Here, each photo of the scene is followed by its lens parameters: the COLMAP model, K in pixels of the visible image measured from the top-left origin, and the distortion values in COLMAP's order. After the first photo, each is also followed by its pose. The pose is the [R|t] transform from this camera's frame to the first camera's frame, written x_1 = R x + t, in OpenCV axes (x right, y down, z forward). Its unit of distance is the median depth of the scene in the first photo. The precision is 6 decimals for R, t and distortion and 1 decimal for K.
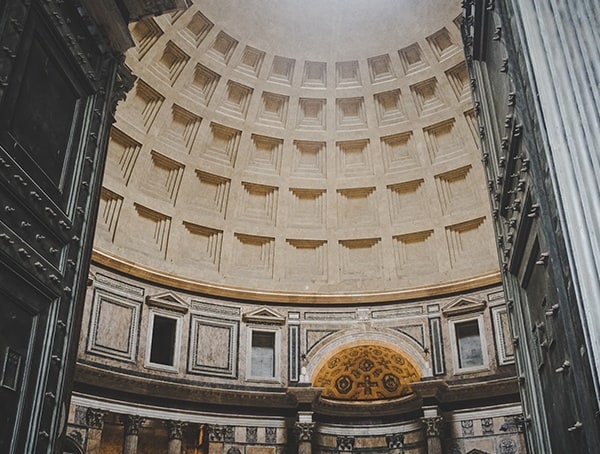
lens RADIAL K [[639.3, 0, 307.8], [0, 639.3, 225.8], [0, 0, 1]] dist [-0.120046, 0.153075]
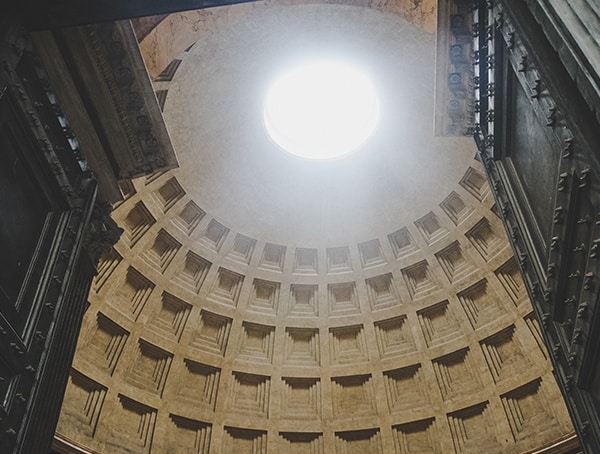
lens RADIAL K [[639.3, 0, 307.8], [0, 639.3, 225.8], [0, 0, 1]] dist [-0.120046, 0.153075]
pose [[0.999662, -0.018763, 0.018003, -0.002963], [0.023300, 0.953714, -0.299812, 0.011851], [-0.011544, 0.300130, 0.953828, 0.022070]]
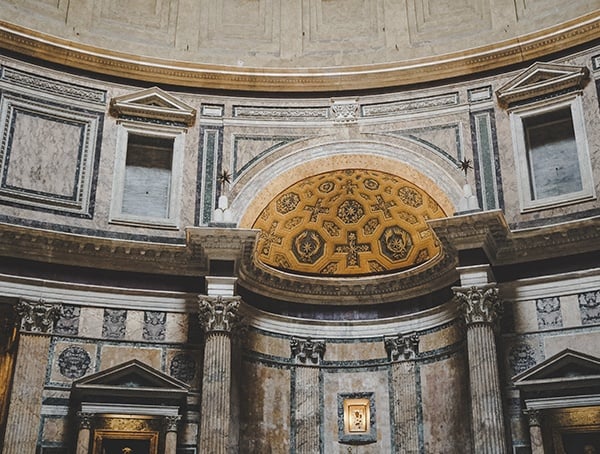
lens RADIAL K [[779.6, 0, 306.6], [0, 779.6, 227.1], [0, 0, 1]] dist [0.005358, 0.076276]
pose [[0.999966, 0.008209, -0.000826, 0.058080], [-0.008107, 0.996219, 0.086497, 0.183286], [0.001533, -0.086487, 0.996252, 0.358103]]
